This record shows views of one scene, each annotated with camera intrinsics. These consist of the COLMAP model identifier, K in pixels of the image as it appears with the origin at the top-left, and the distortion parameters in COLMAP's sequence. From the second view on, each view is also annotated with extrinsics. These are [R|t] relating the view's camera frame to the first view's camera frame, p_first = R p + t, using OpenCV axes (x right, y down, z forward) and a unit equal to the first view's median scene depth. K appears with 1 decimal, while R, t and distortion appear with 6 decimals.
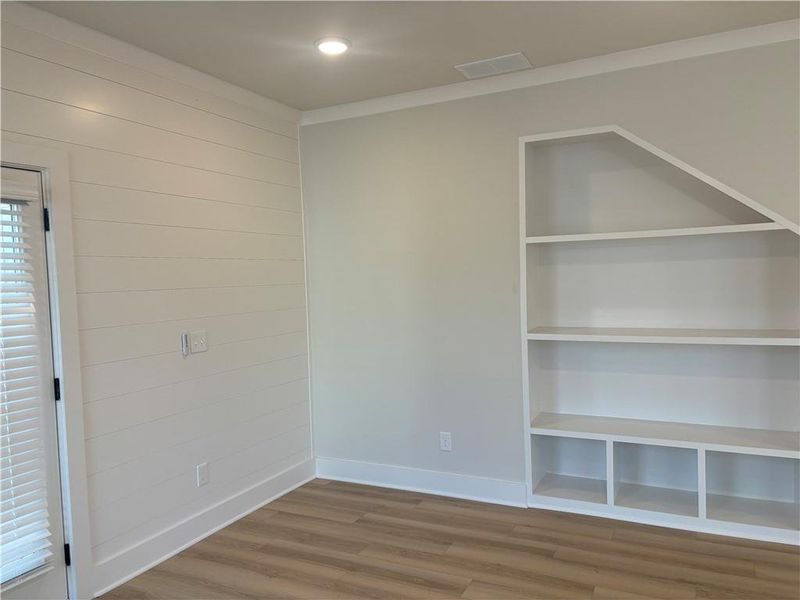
lens RADIAL K [[596.2, 0, 400.6], [0, 596.2, 307.2], [0, 0, 1]] dist [0.043667, -0.038446]
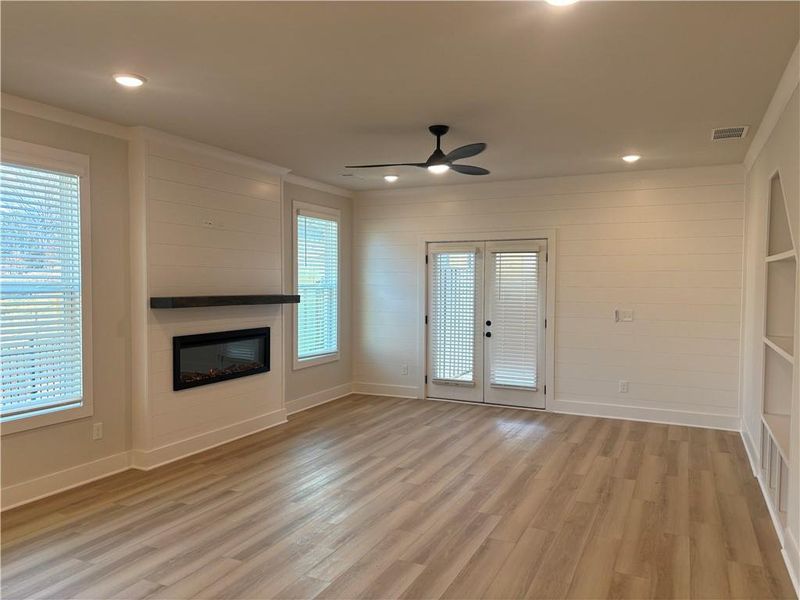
lens RADIAL K [[596.2, 0, 403.2], [0, 596.2, 298.8], [0, 0, 1]] dist [0.043667, -0.038446]
pose [[0.033149, 0.061810, -0.997537, 1.510658], [-0.053499, 0.996765, 0.059984, -0.069691], [0.998018, 0.051378, 0.036349, 0.234840]]
